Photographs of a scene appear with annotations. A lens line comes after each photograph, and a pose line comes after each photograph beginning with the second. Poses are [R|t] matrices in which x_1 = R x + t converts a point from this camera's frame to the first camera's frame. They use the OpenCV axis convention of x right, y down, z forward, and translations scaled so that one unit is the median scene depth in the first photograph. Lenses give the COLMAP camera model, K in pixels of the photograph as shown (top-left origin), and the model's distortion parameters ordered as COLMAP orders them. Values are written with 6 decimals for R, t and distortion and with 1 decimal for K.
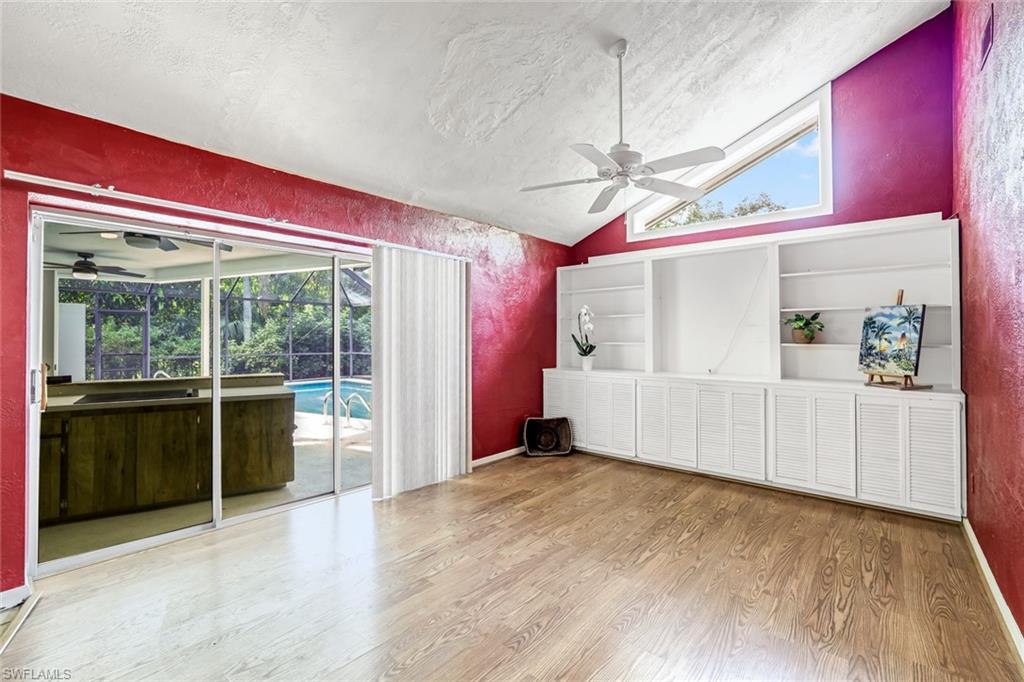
lens RADIAL K [[444.6, 0, 508.6], [0, 444.6, 341.0], [0, 0, 1]] dist [-0.014591, 0.004499]
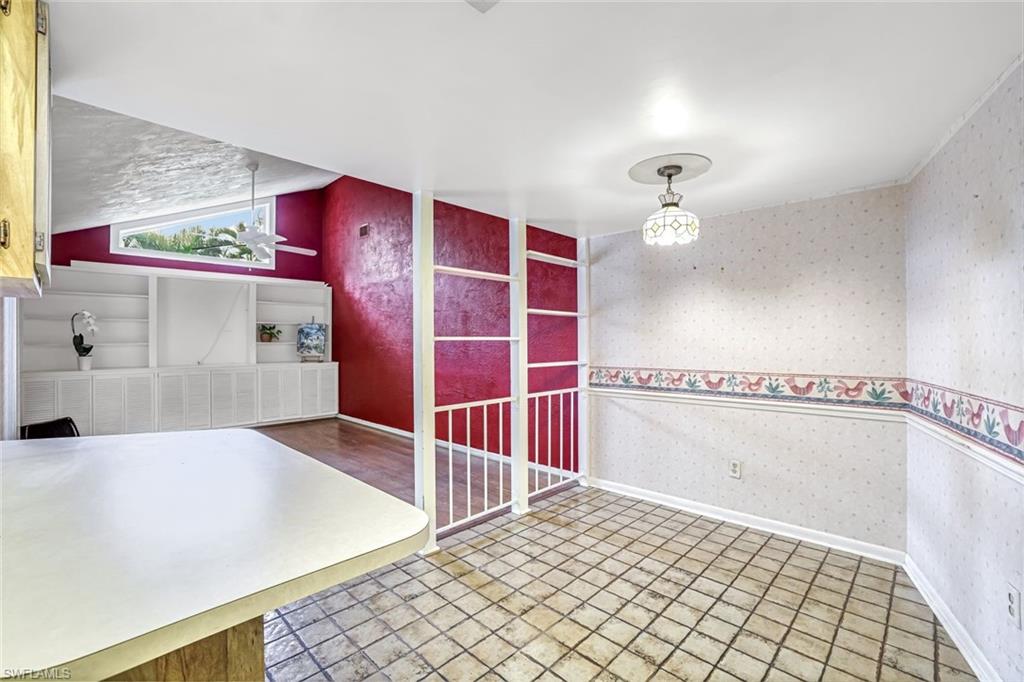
lens RADIAL K [[444.6, 0, 512.7], [0, 444.6, 340.1], [0, 0, 1]] dist [-0.014591, 0.004499]
pose [[0.053647, -0.002845, 0.998556, -1.013198], [0.005145, 0.999983, 0.002572, -0.001257], [-0.998547, 0.005000, 0.053660, -0.055505]]
